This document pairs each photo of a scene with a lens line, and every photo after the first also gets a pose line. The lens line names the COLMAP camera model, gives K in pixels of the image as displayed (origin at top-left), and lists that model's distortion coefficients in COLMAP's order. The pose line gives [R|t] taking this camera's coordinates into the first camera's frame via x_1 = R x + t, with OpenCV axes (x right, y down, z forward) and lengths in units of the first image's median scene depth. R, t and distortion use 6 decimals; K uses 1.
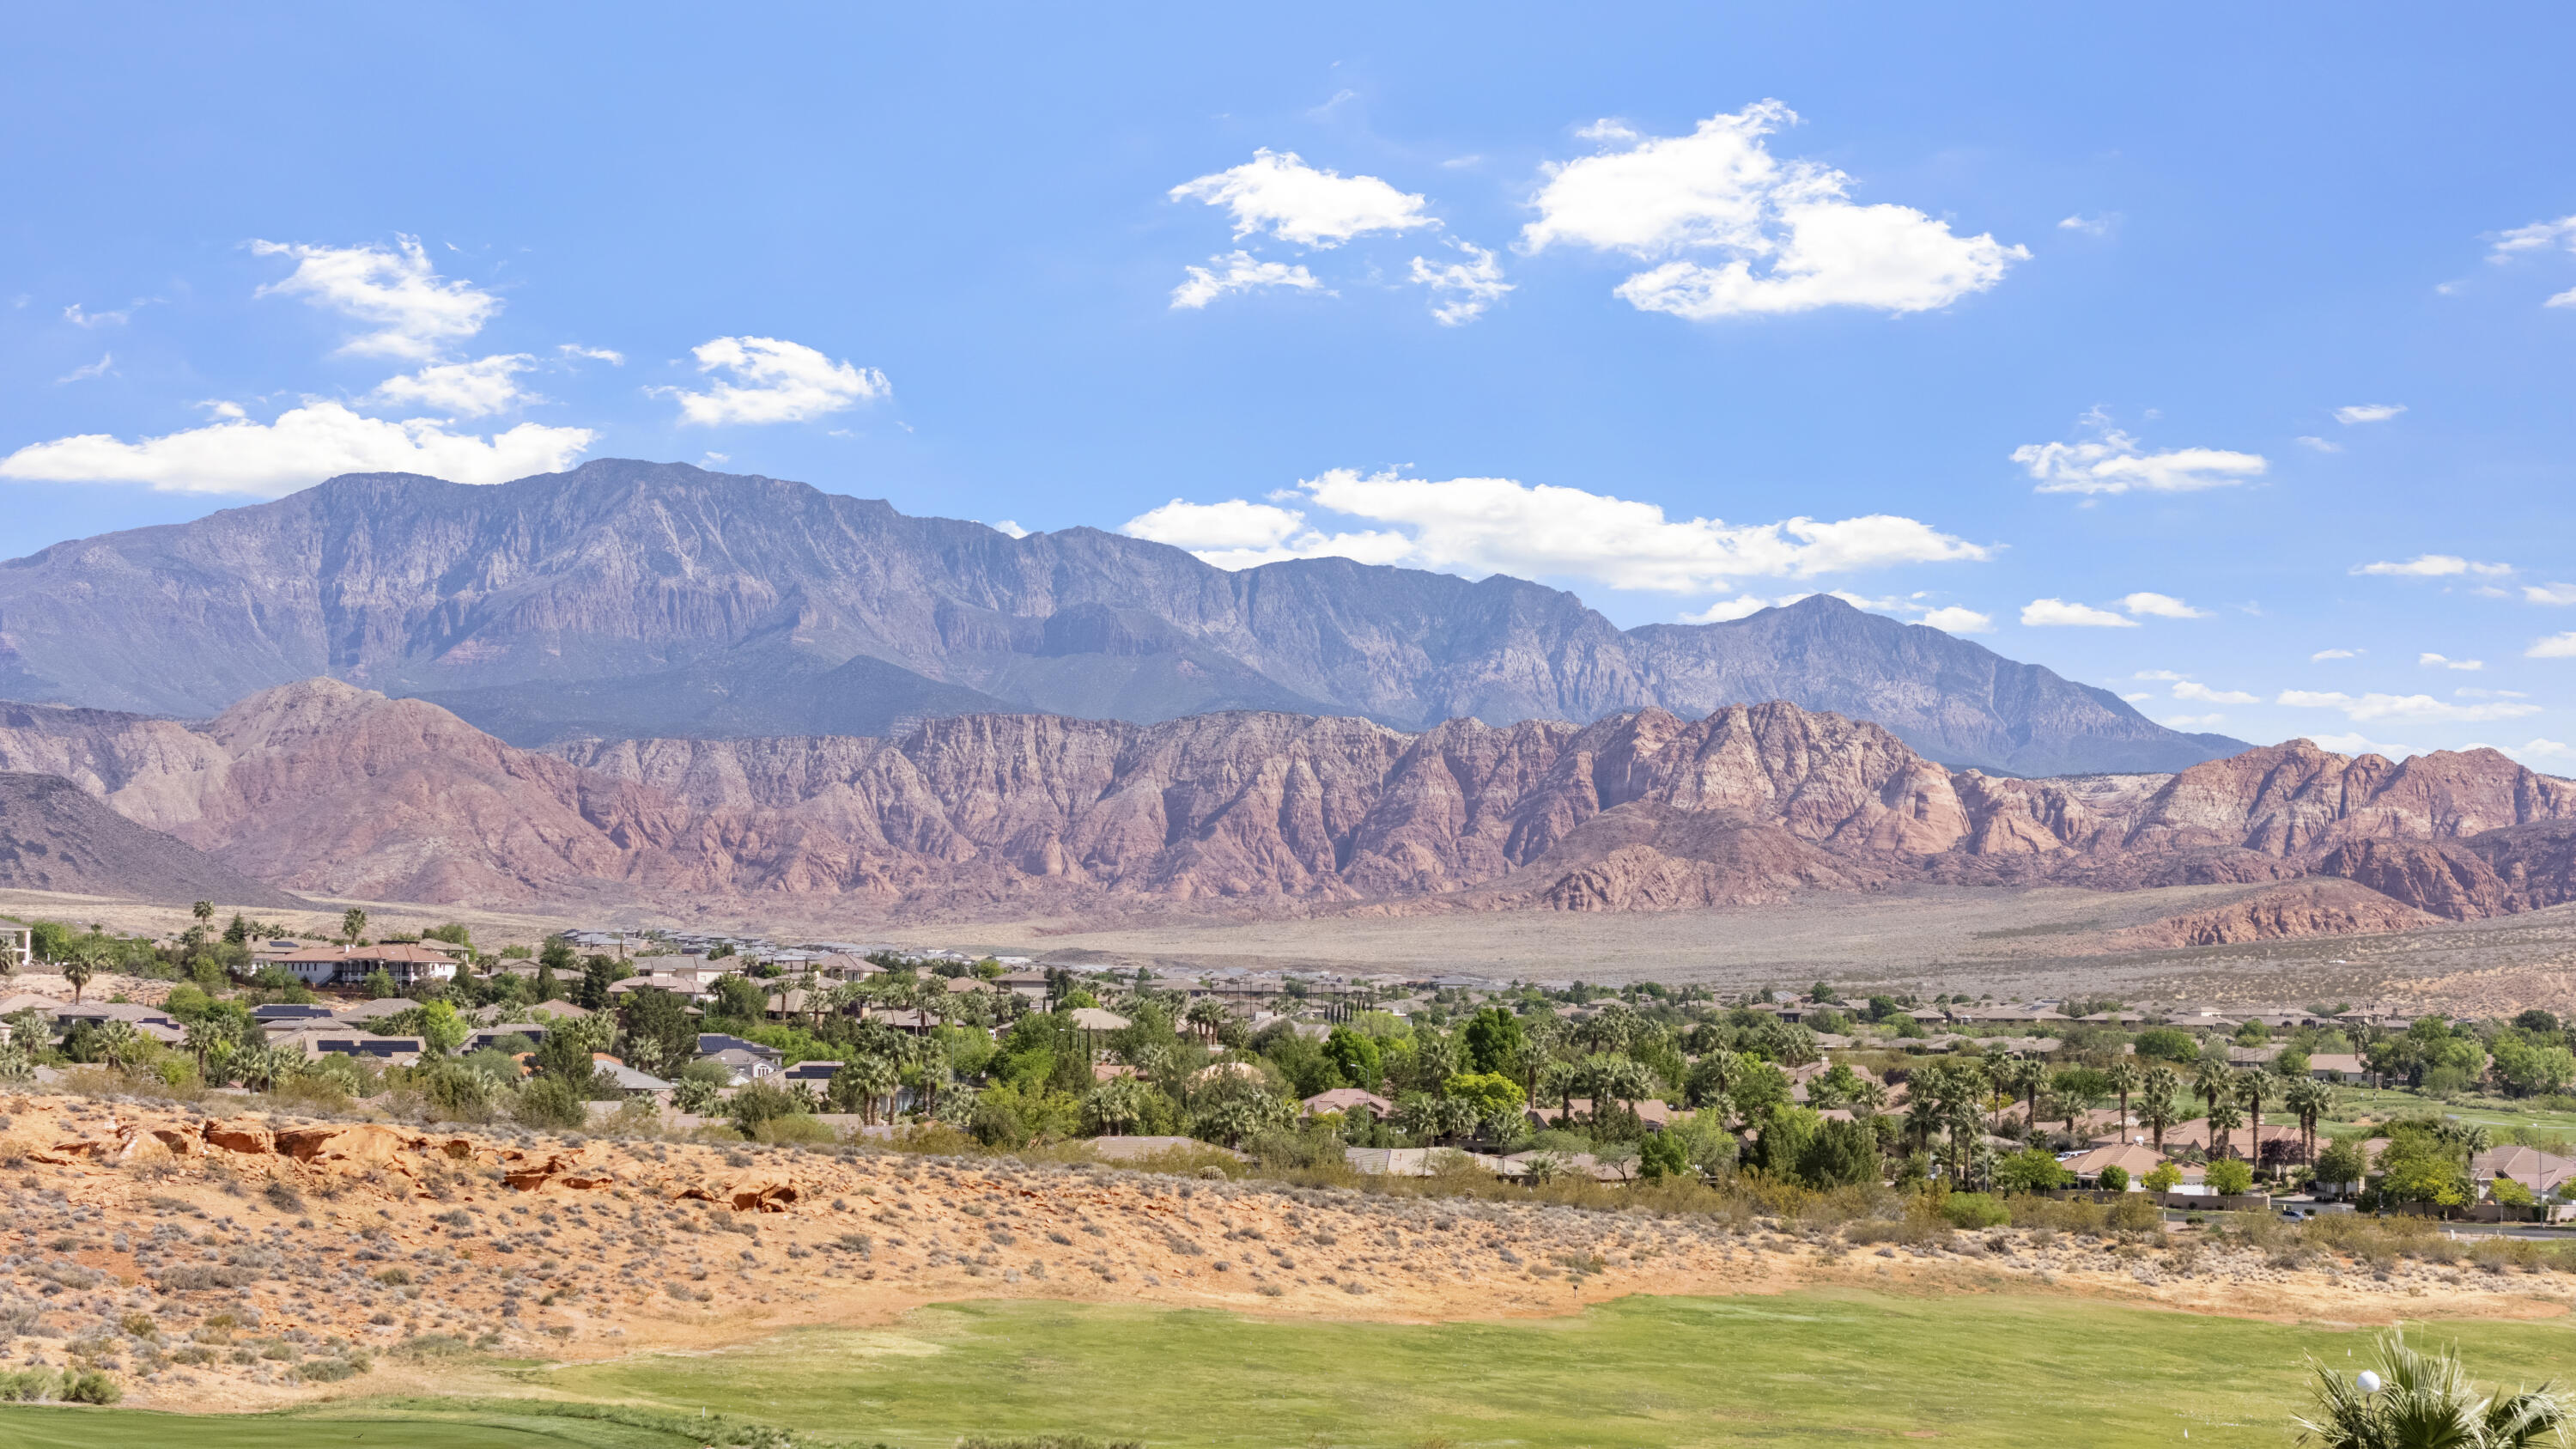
lens RADIAL K [[5117.5, 0, 1288.0], [0, 5117.5, 724.5], [0, 0, 1]] dist [-0.018195, 0.490543]
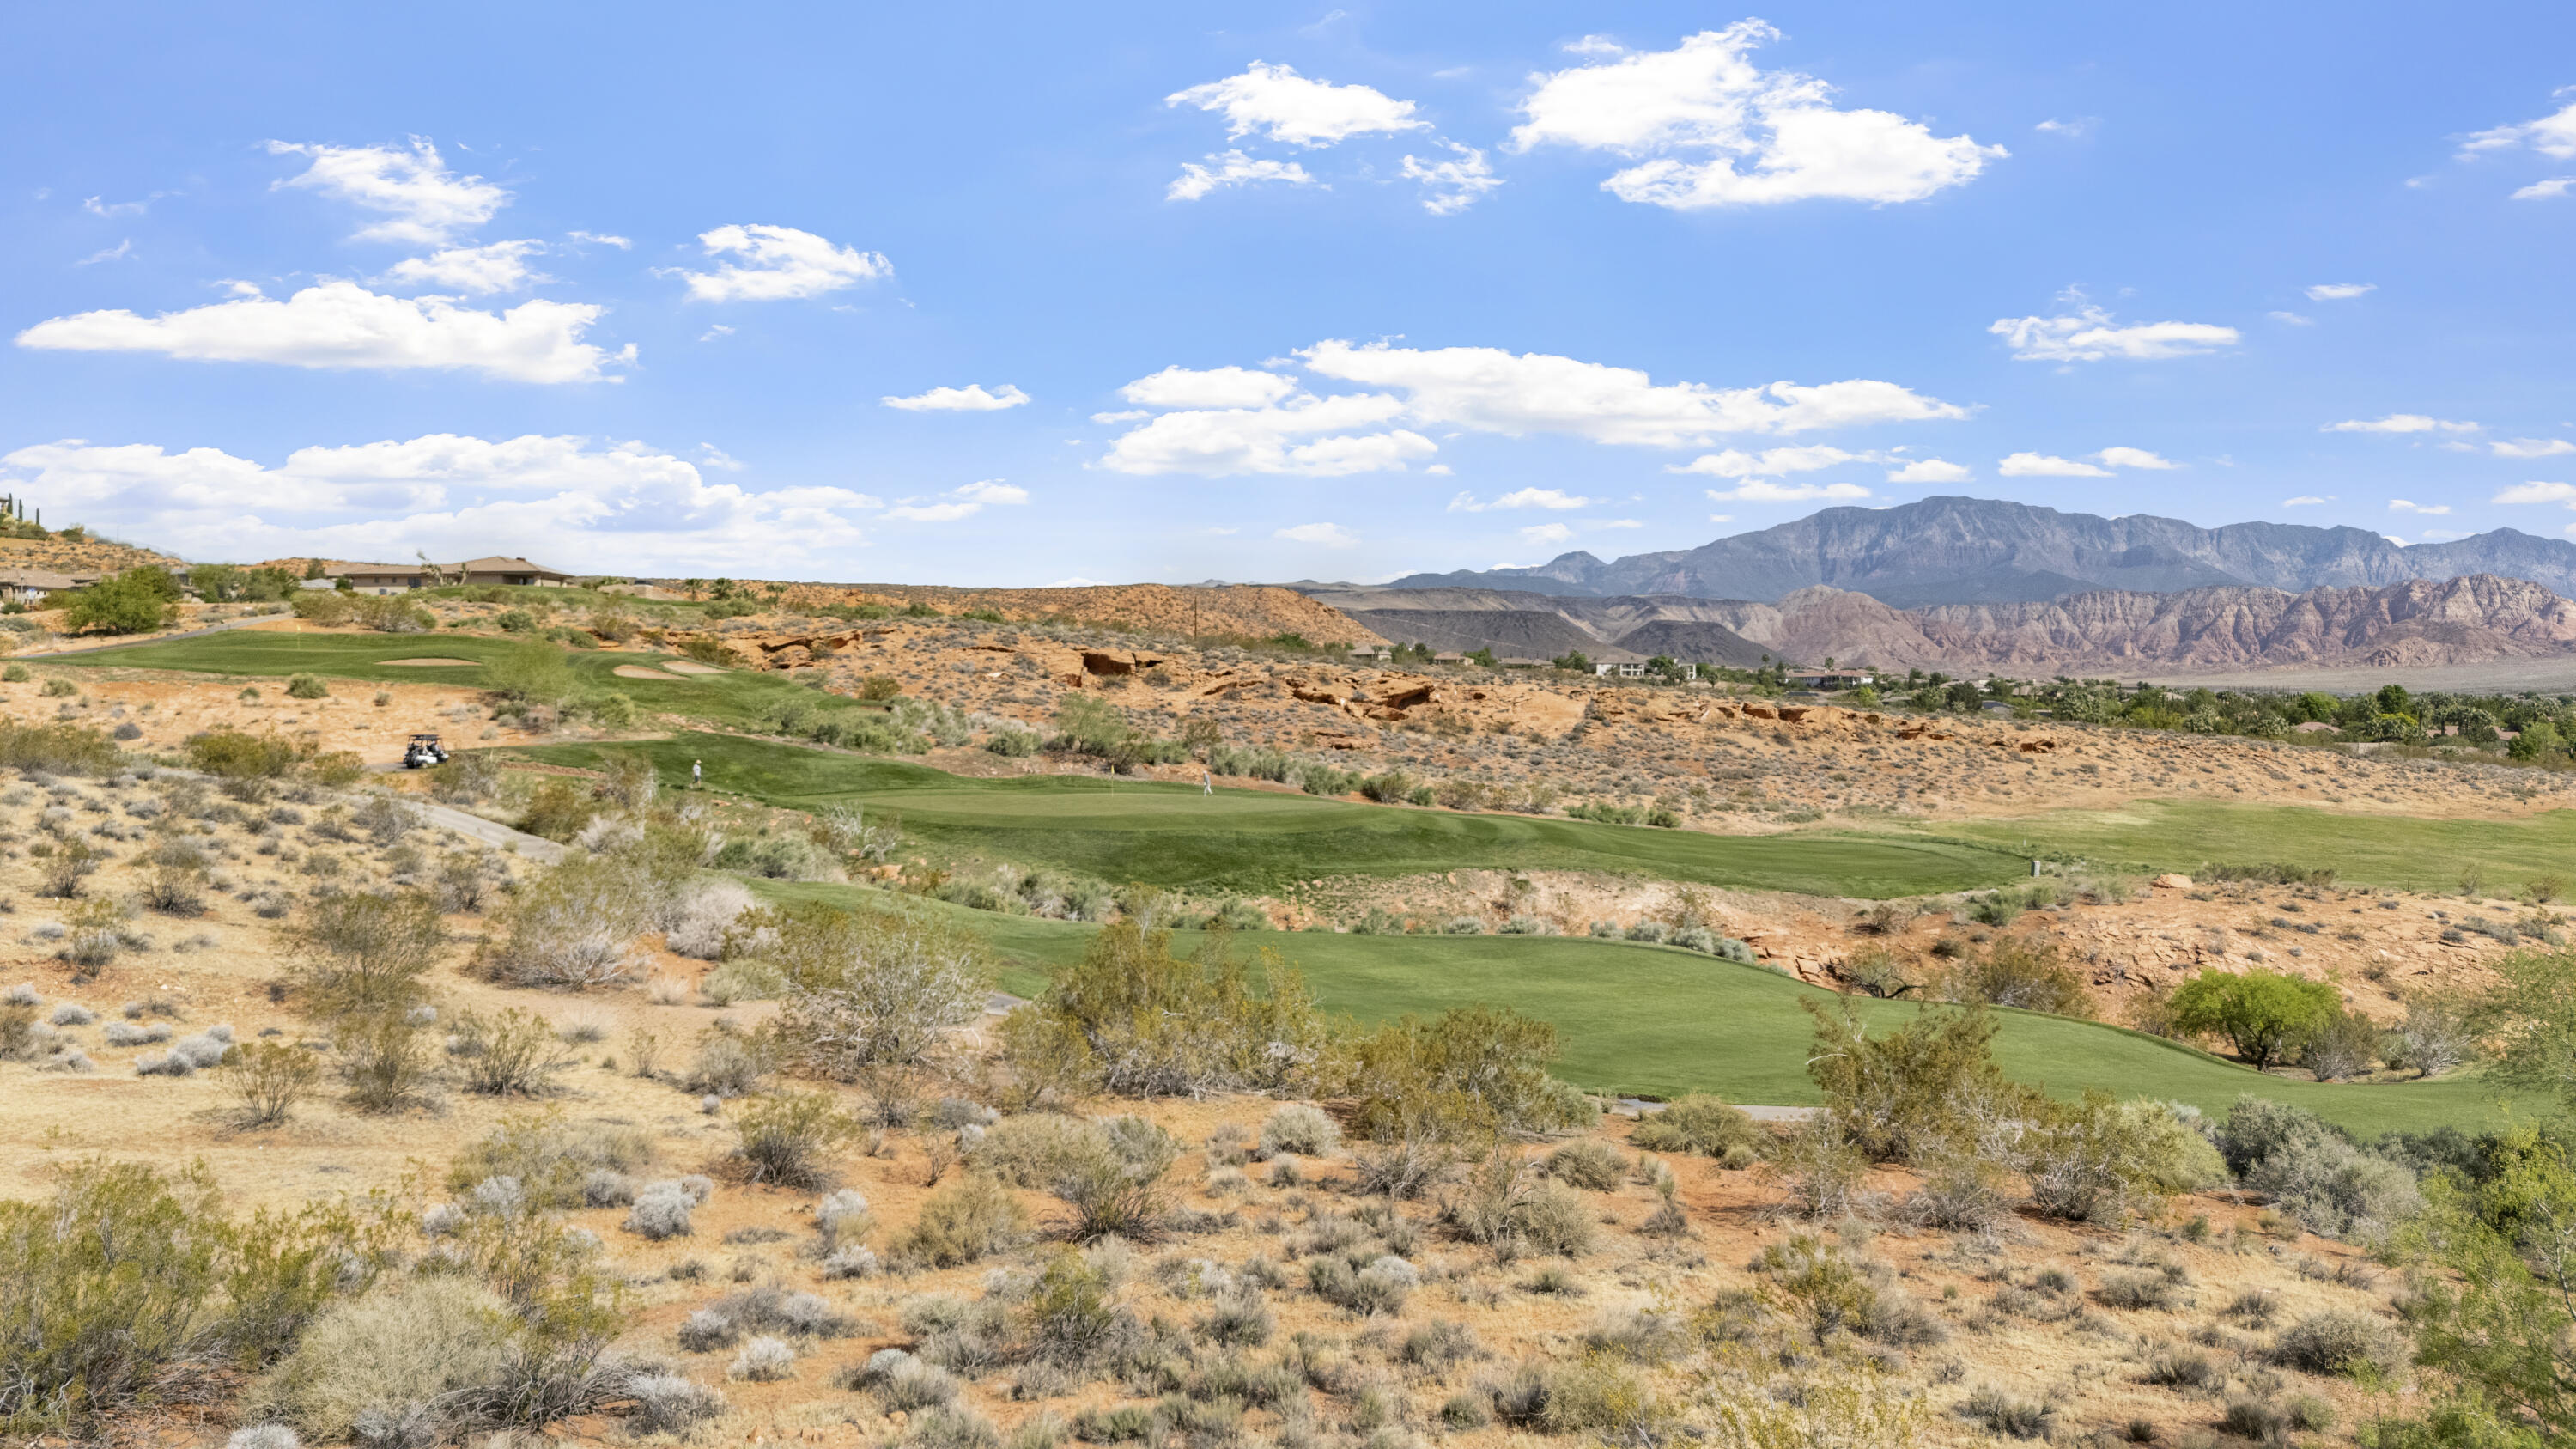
lens RADIAL K [[1900.5, 0, 1284.7], [0, 1900.5, 737.7], [0, 0, 1]] dist [0.060196, -0.069673]
pose [[0.896210, 0.004613, -0.443607, -0.036449], [0.025754, 0.997719, 0.062405, 0.037084], [0.442882, -0.067353, 0.894046, 0.226857]]
